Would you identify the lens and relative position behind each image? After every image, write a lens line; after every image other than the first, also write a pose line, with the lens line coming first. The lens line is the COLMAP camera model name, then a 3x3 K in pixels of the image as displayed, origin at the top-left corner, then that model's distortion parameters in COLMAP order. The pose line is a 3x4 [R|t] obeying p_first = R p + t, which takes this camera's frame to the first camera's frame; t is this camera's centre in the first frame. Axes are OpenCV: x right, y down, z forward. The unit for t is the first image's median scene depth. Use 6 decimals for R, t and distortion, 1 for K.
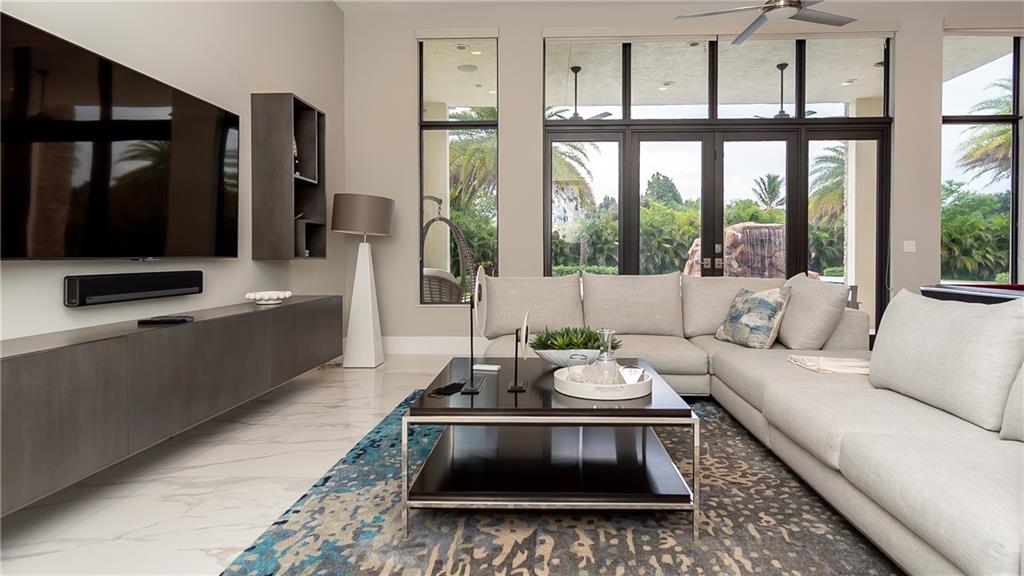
lens RADIAL K [[585.2, 0, 524.3], [0, 585.2, 258.2], [0, 0, 1]] dist [0.001047, -0.000252]
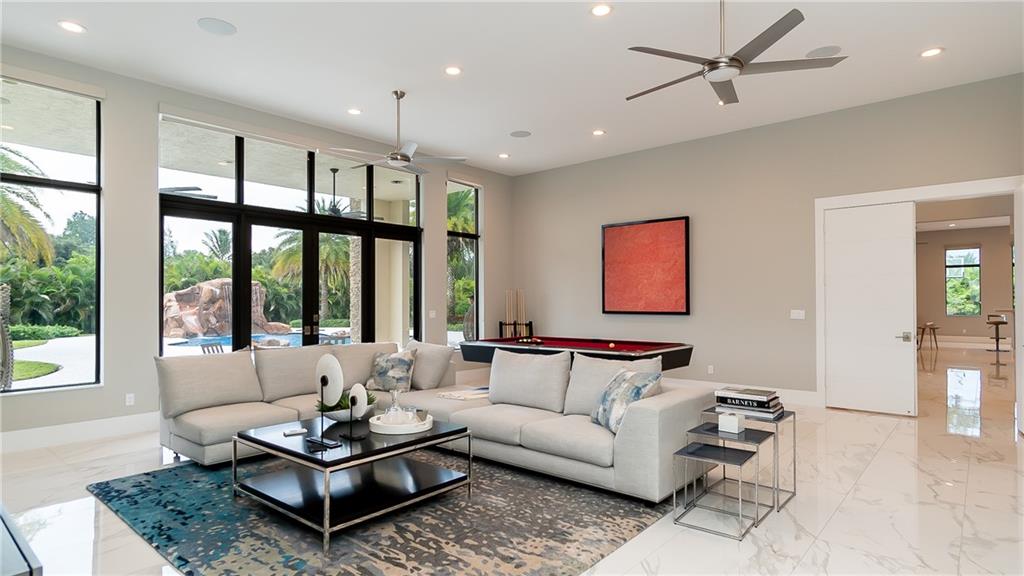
lens RADIAL K [[565.5, 0, 512.0], [0, 565.5, 288.0], [0, 0, 1]] dist [-0.001001, -0.000029]
pose [[0.617108, 0.017893, 0.786675, -0.556422], [0.008656, 0.999527, -0.029525, -0.064579], [-0.786831, 0.025030, 0.616661, -0.107351]]
